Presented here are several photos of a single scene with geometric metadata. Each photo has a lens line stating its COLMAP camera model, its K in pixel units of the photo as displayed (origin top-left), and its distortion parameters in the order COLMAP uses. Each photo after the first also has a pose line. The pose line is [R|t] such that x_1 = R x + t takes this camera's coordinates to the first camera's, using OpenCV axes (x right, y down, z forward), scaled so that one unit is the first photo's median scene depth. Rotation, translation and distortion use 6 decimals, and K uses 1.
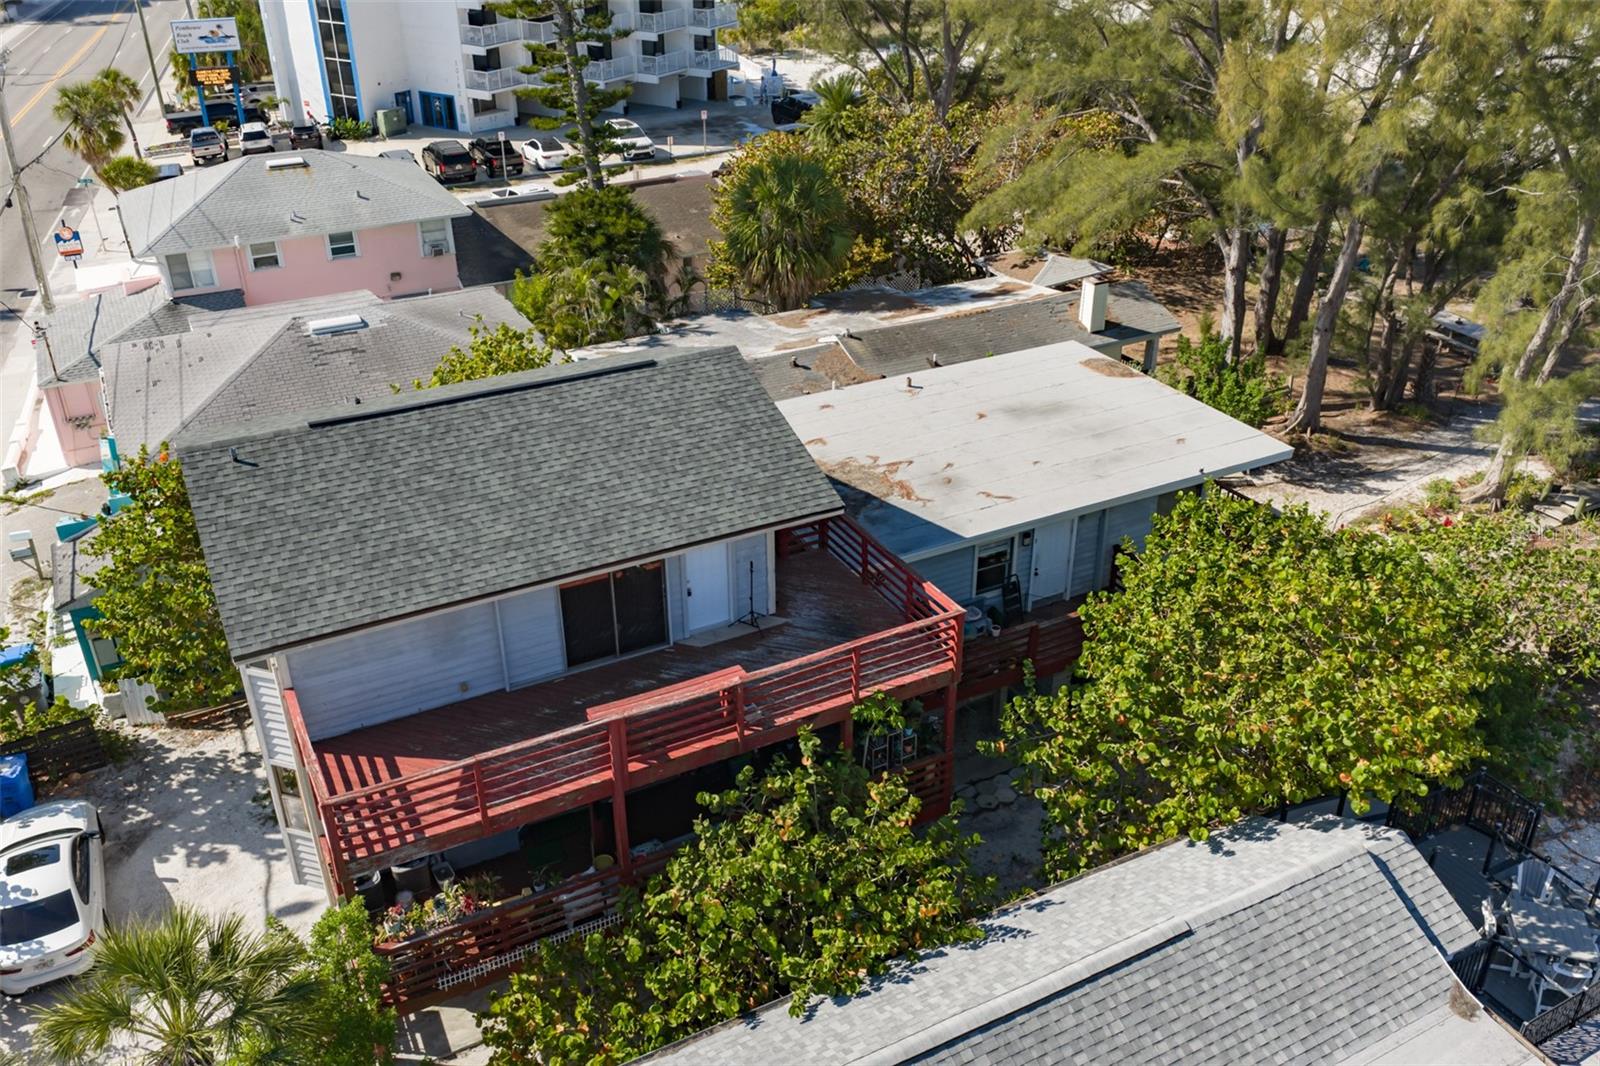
lens RADIAL K [[1319.9, 0, 804.0], [0, 1319.9, 534.8], [0, 0, 1]] dist [0.014739, -0.023275]
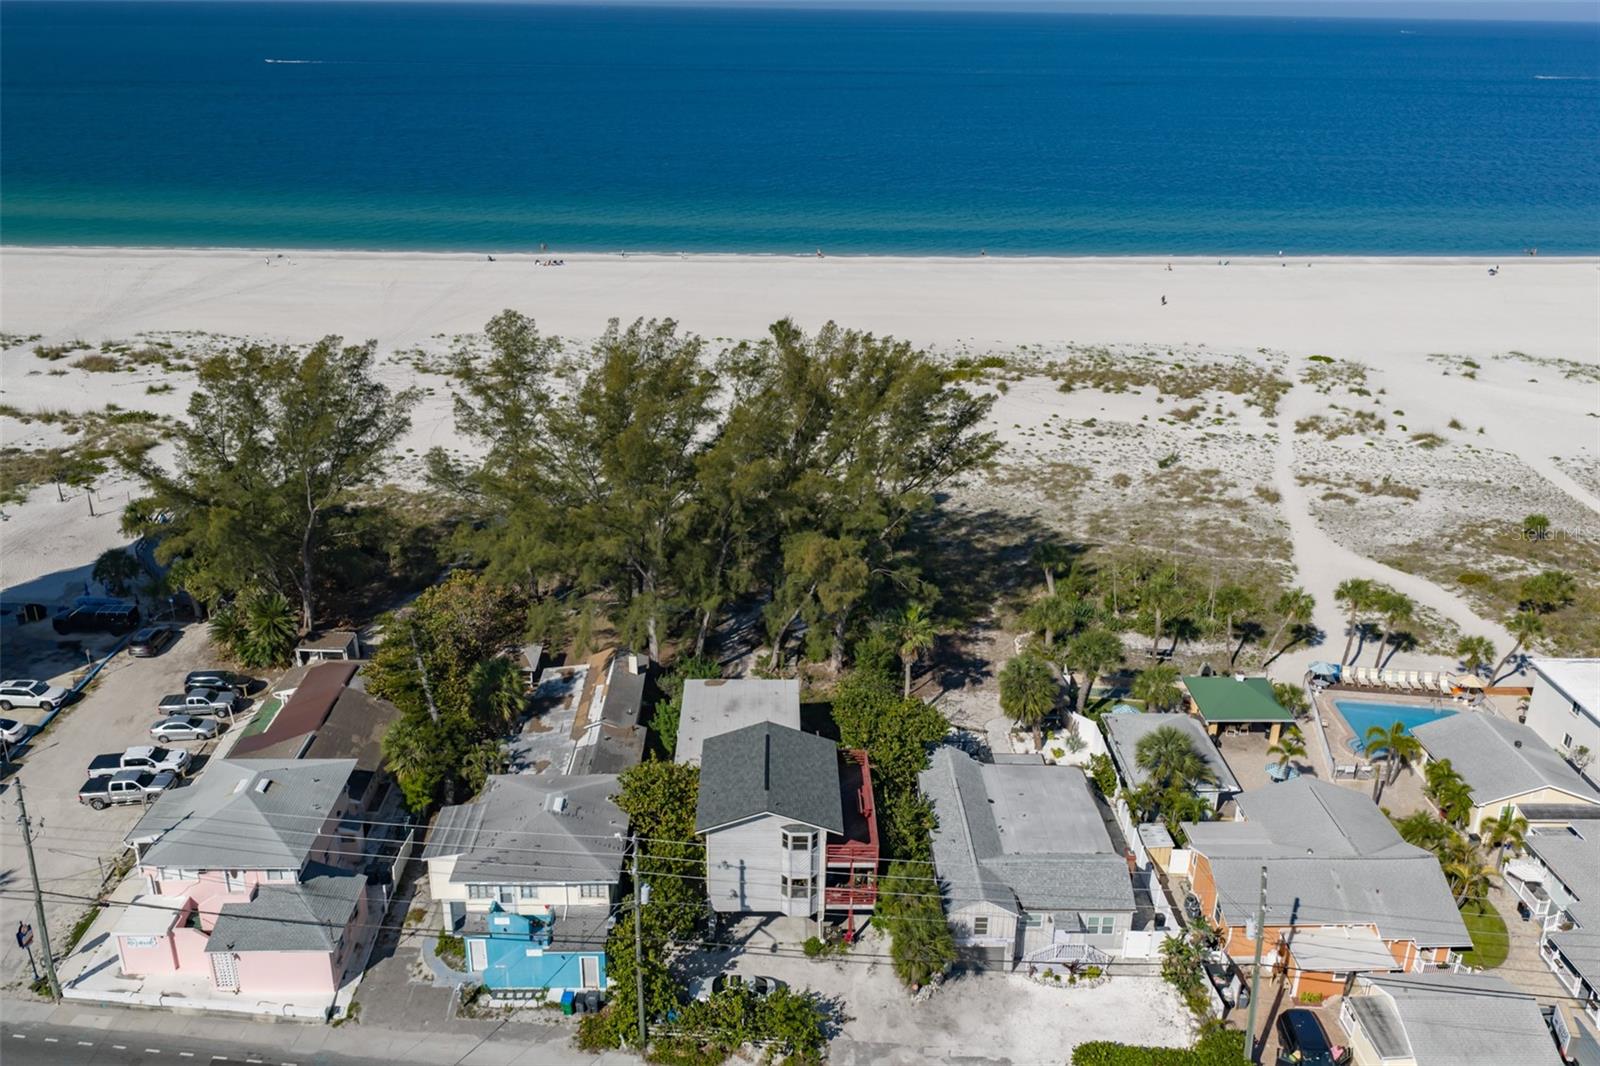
lens RADIAL K [[1319.9, 0, 804.0], [0, 1319.9, 534.8], [0, 0, 1]] dist [0.014739, -0.023275]
pose [[0.445373, -0.323107, 0.835012, -2.207254], [0.413762, 0.901331, 0.128080, -0.799680], [-0.794005, 0.288453, 0.535117, -0.812833]]
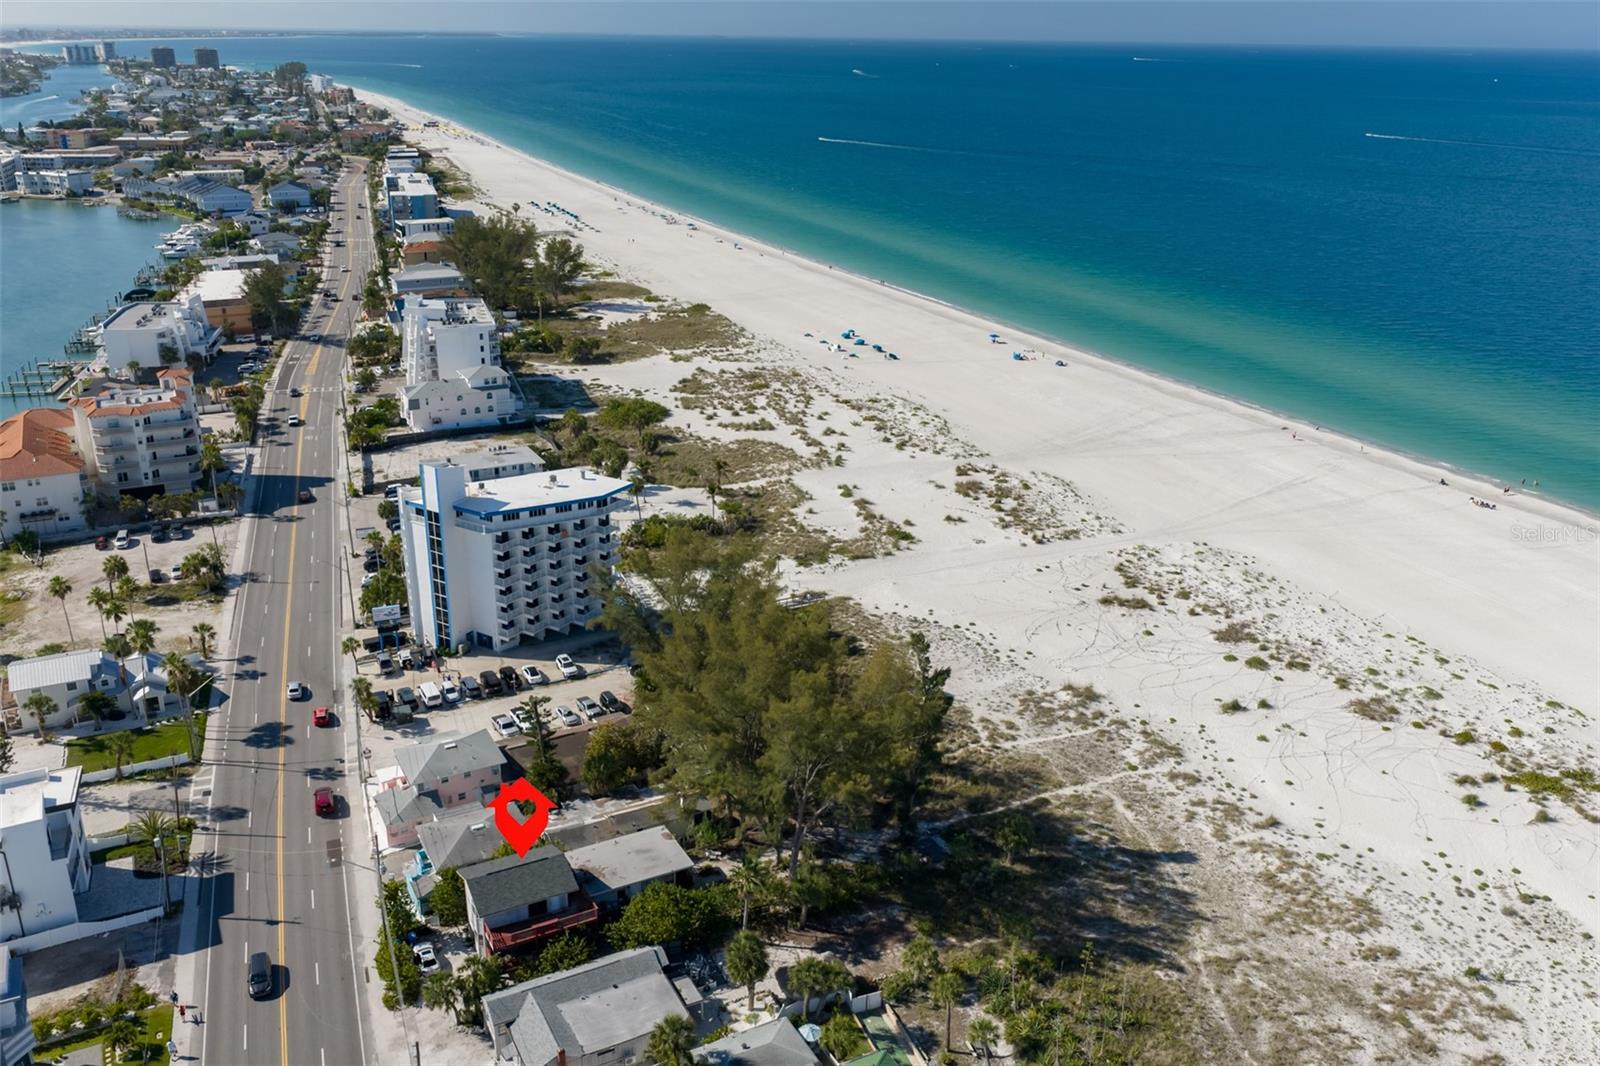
lens RADIAL K [[1319.9, 0, 804.0], [0, 1319.9, 534.8], [0, 0, 1]] dist [0.014739, -0.023275]
pose [[0.999792, 0.014968, 0.013835, 0.689438], [-0.012950, 0.990631, -0.135947, -0.591024], [-0.015740, 0.135740, 0.990620, -3.735613]]
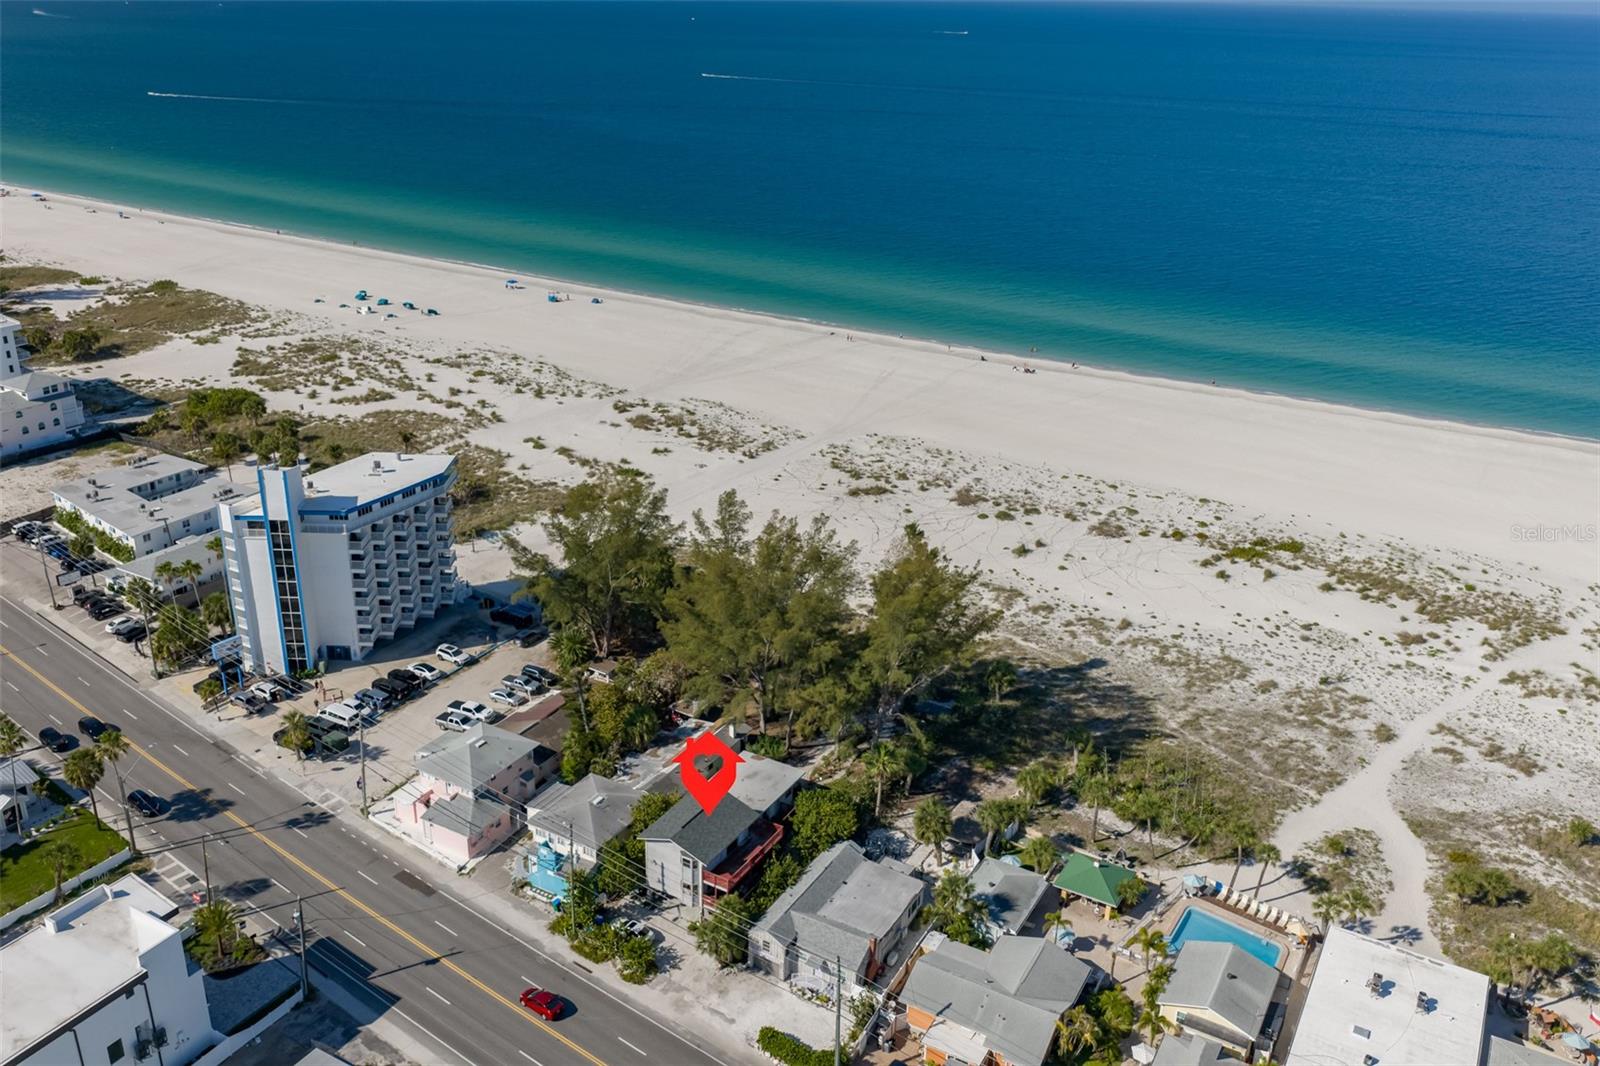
lens RADIAL K [[1319.9, 0, 804.0], [0, 1319.9, 534.8], [0, 0, 1]] dist [0.014739, -0.023275]
pose [[0.844395, -0.181209, 0.504143, -1.975718], [0.230927, 0.972255, -0.037314, -0.753251], [-0.483394, 0.147928, 0.862814, -3.393573]]
